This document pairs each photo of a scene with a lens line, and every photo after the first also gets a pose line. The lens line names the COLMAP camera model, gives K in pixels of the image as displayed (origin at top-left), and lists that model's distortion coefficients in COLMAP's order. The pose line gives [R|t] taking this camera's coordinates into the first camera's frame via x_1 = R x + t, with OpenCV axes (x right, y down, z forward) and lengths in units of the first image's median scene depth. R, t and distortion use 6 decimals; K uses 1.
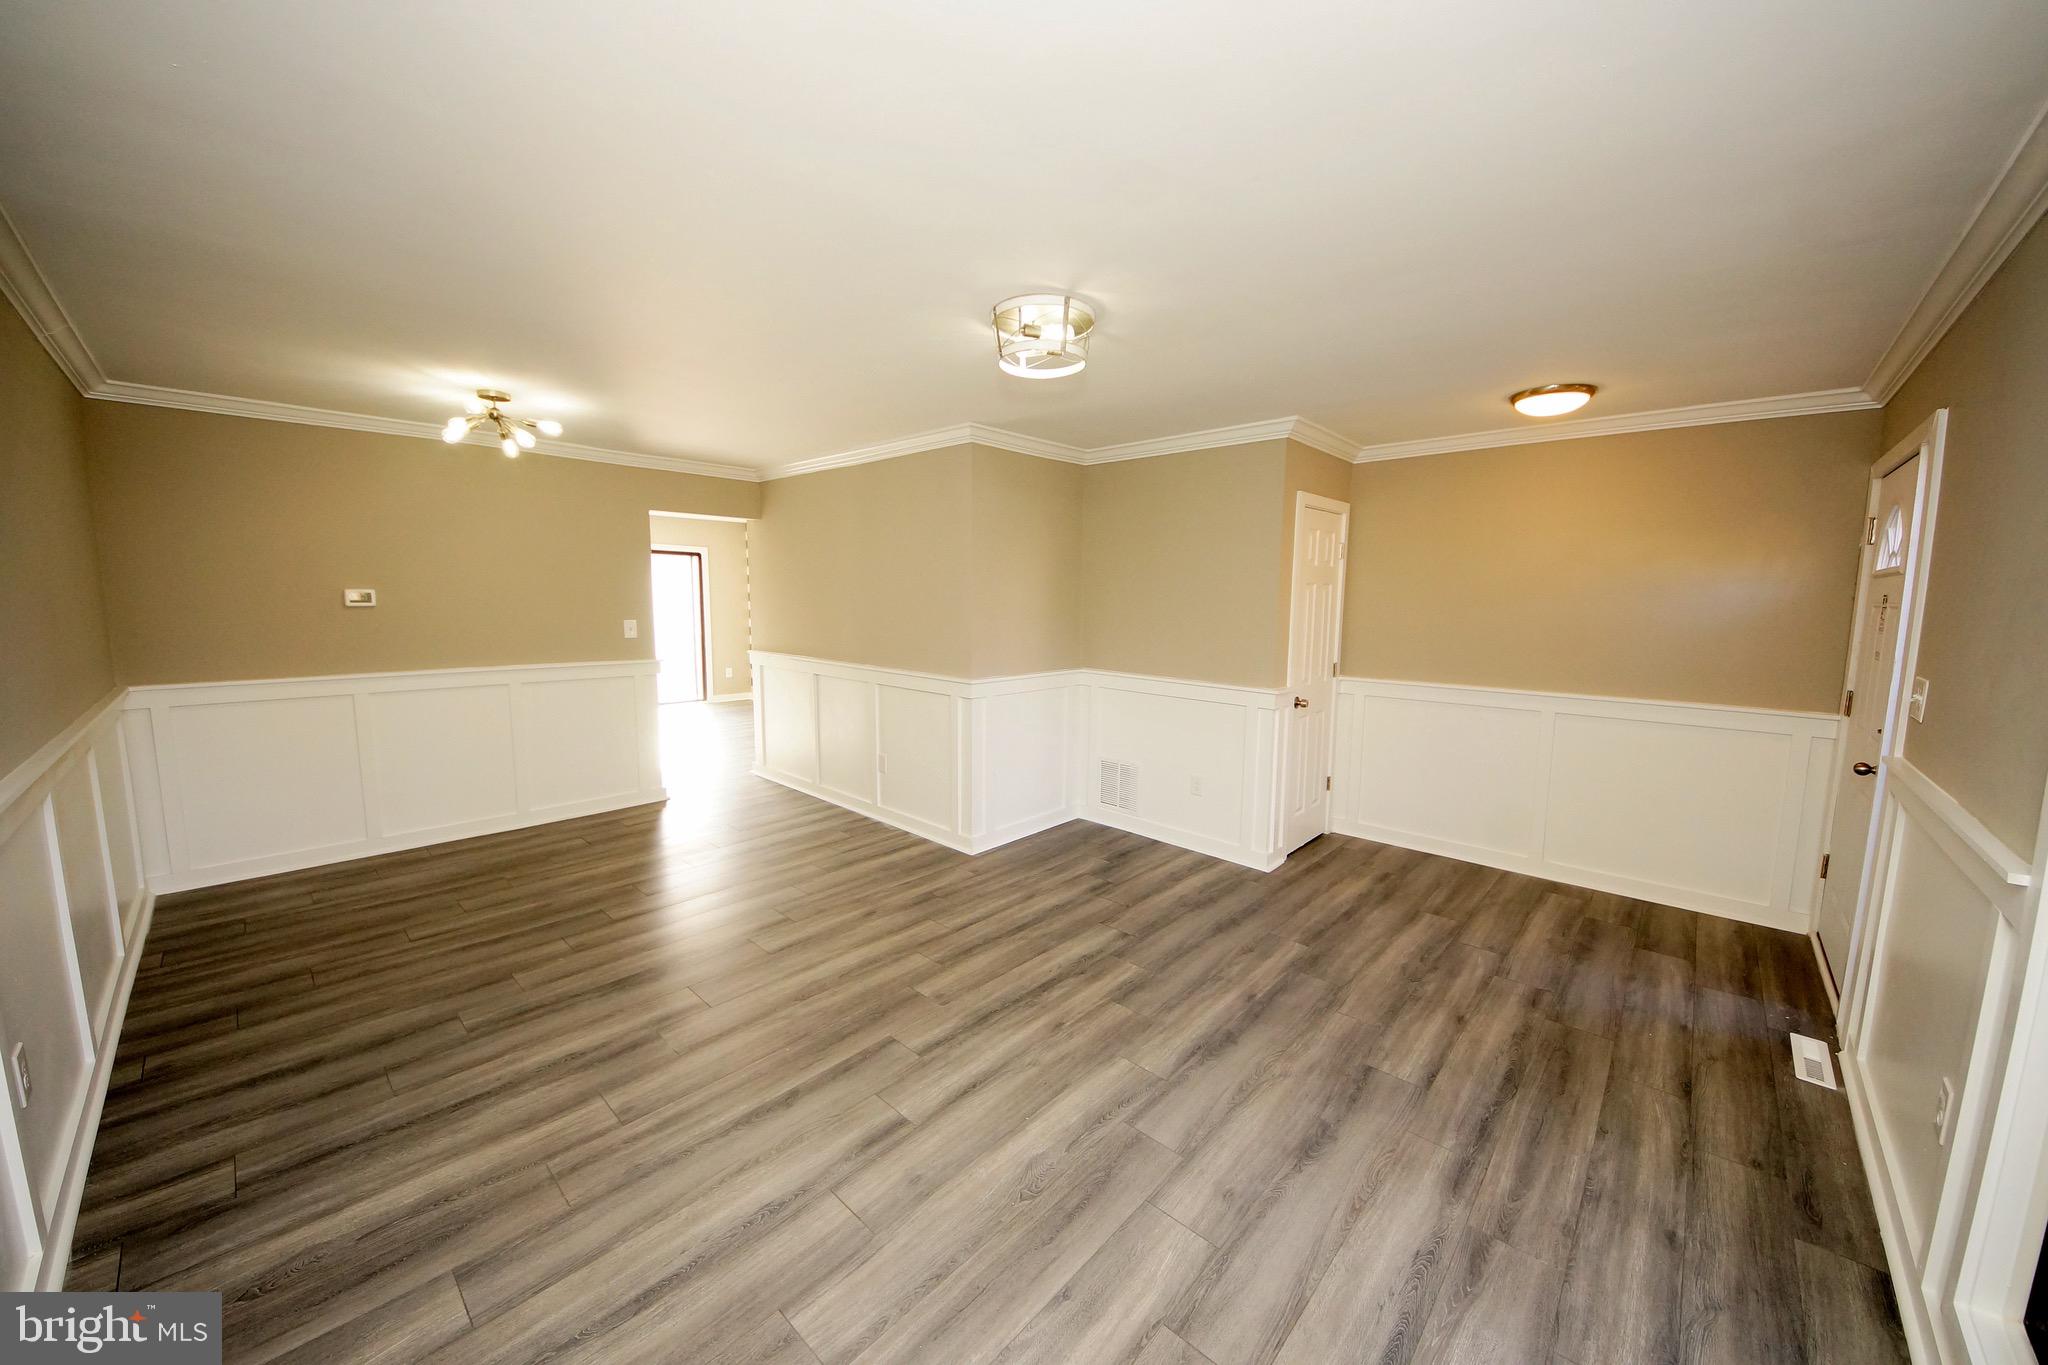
lens RADIAL K [[723.9, 0, 1024.9], [0, 723.9, 676.3], [0, 0, 1]] dist [0.041909, -0.030512]
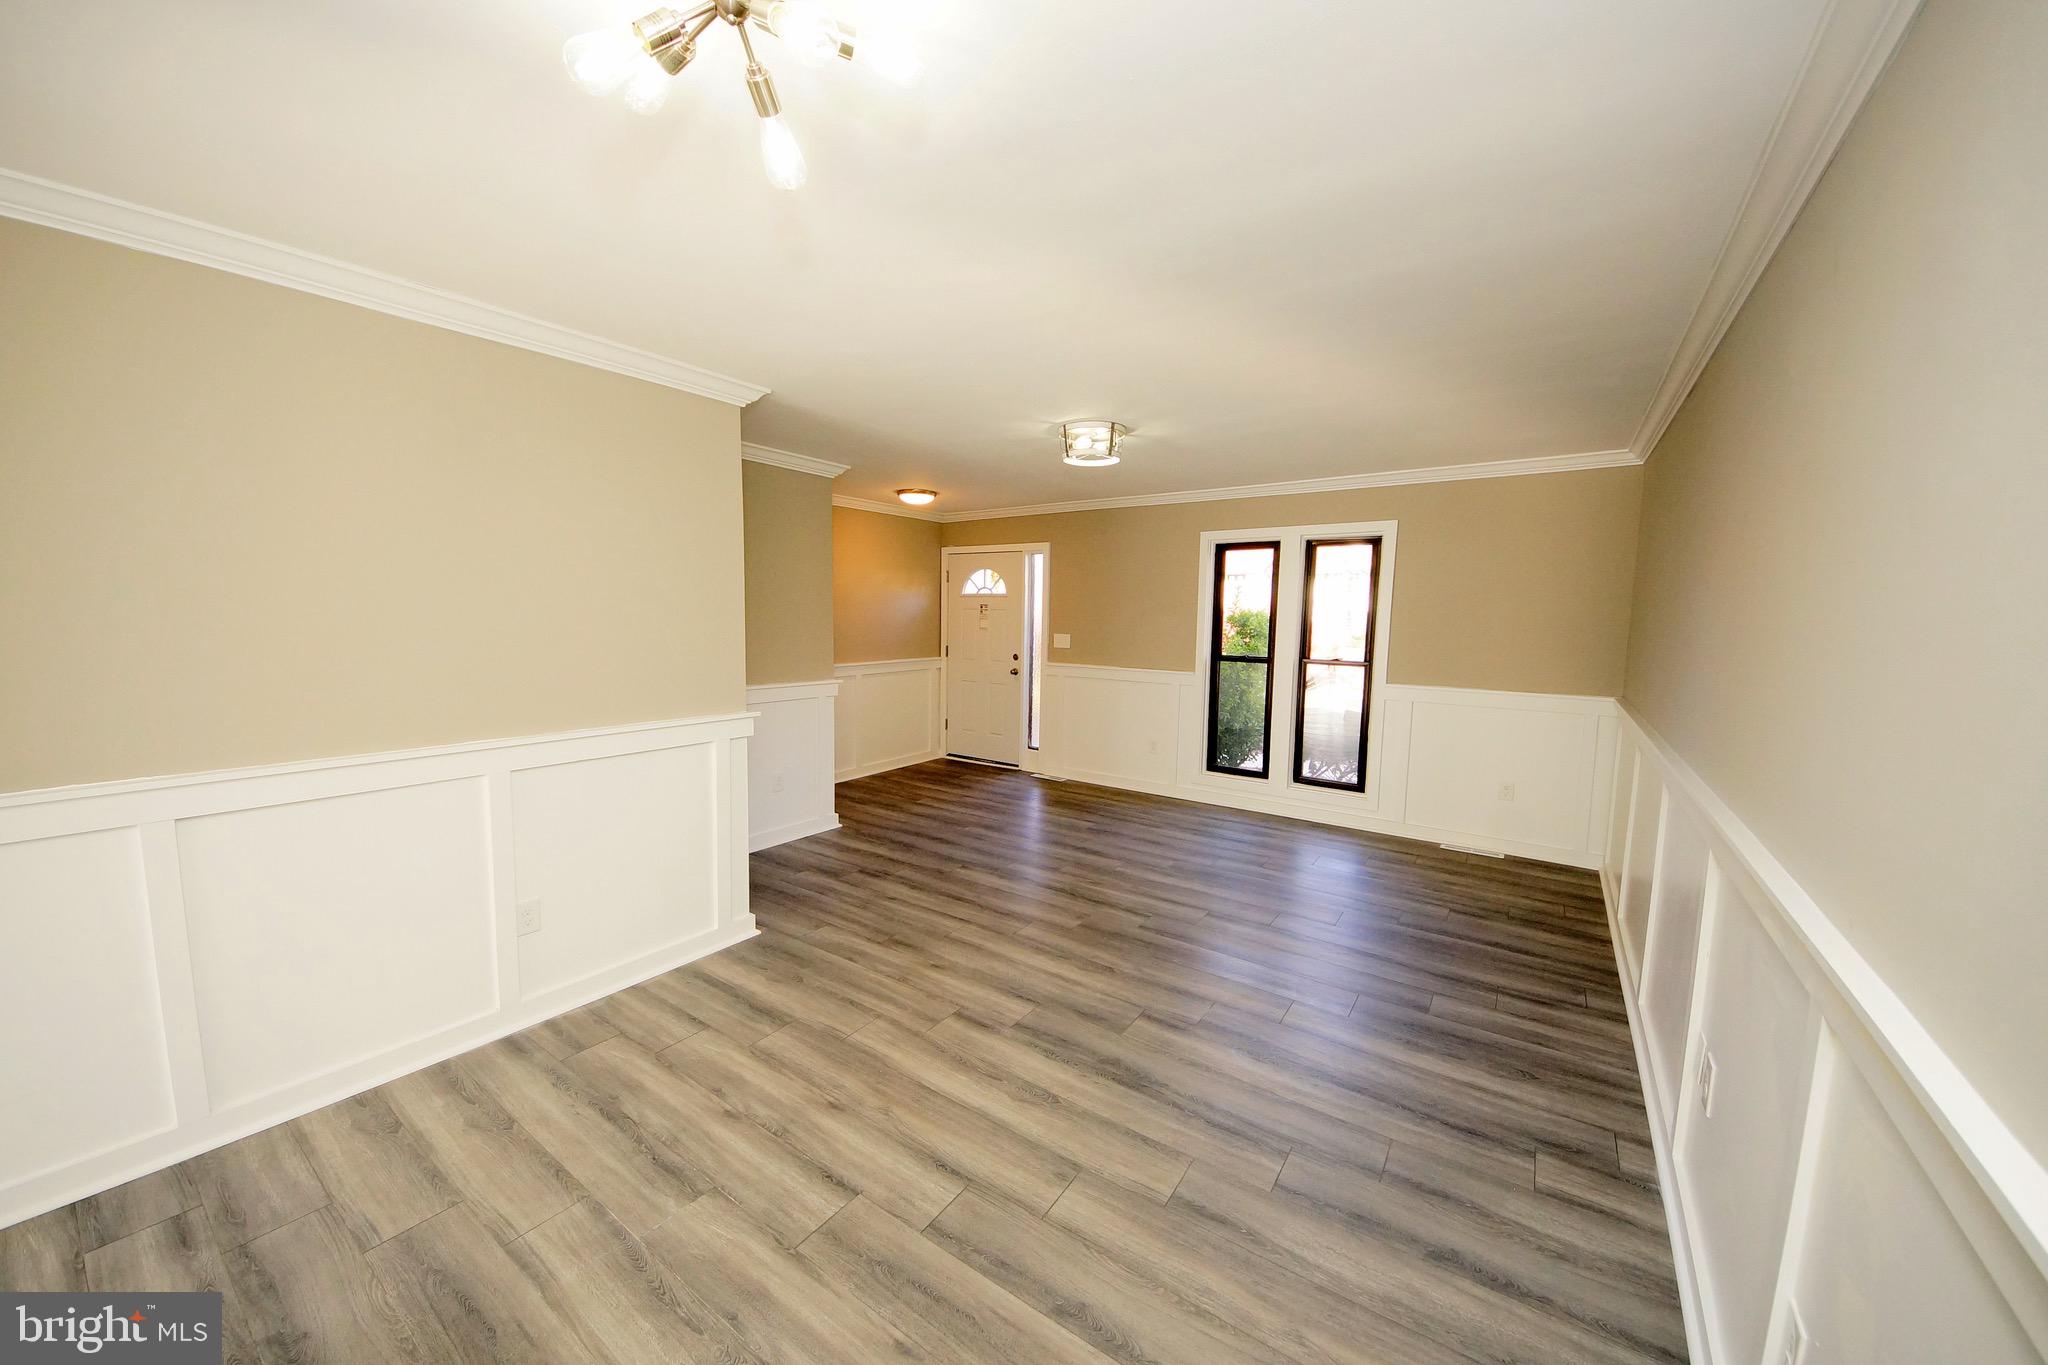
lens RADIAL K [[722.6, 0, 1024.5], [0, 722.6, 680.7], [0, 0, 1]] dist [0.047099, -0.032983]
pose [[-0.132828, -0.109969, 0.985020, -1.363793], [0.094740, 0.987866, 0.123063, -0.150884], [-0.986601, 0.109667, -0.120798, 1.234571]]
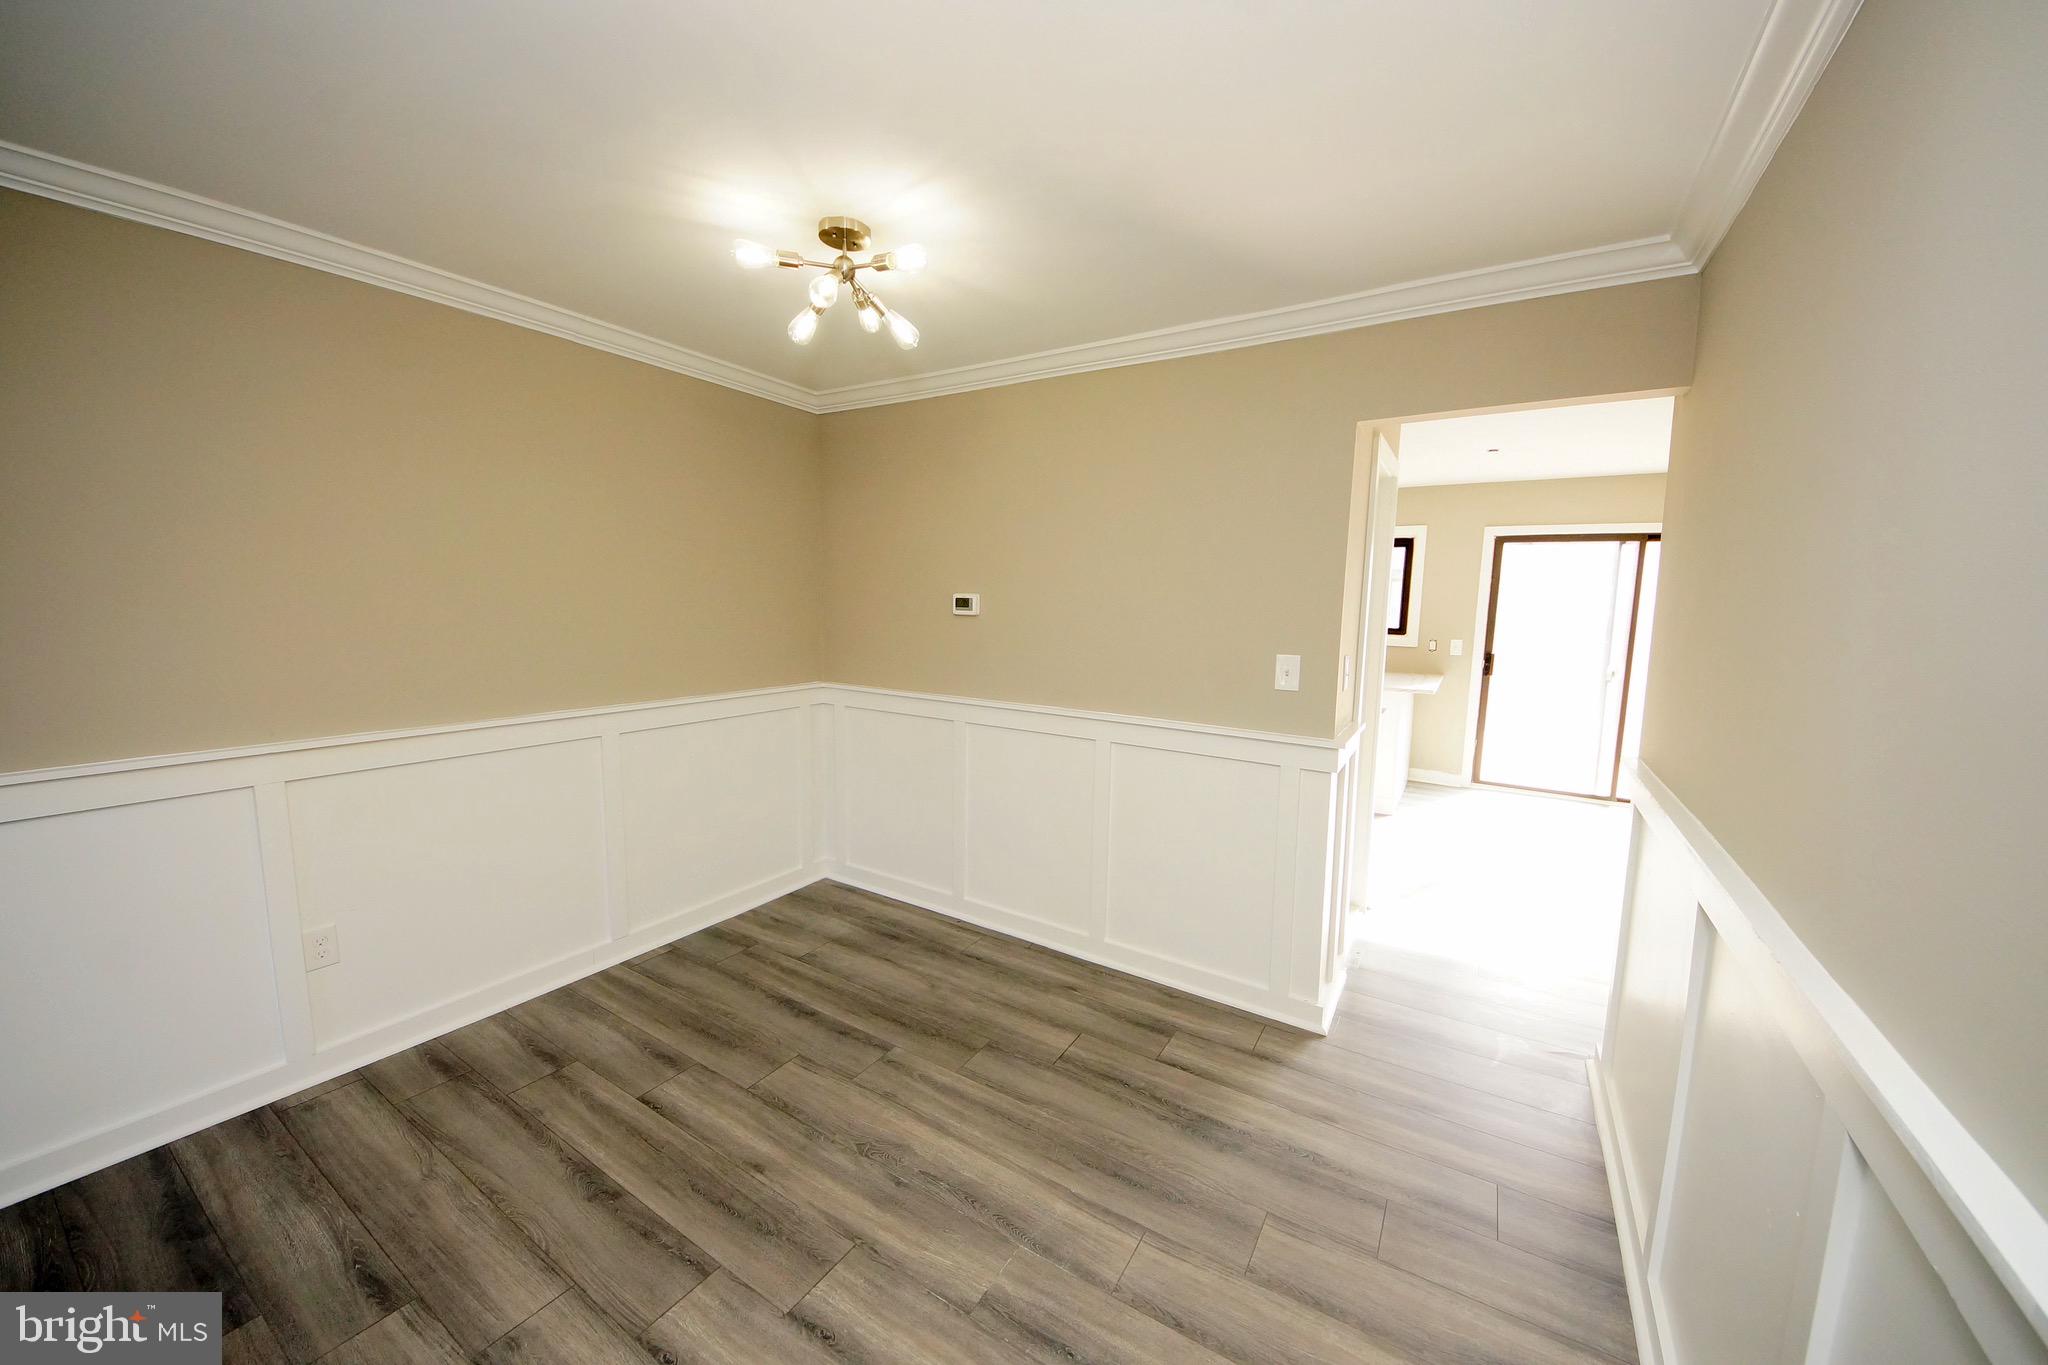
lens RADIAL K [[723.9, 0, 1024.9], [0, 723.9, 676.3], [0, 0, 1]] dist [0.041909, -0.030512]
pose [[0.184246, 0.100362, -0.977743, -0.162742], [-0.124686, 0.989123, 0.078034, -0.148209], [0.974939, 0.107533, 0.194756, 1.376277]]
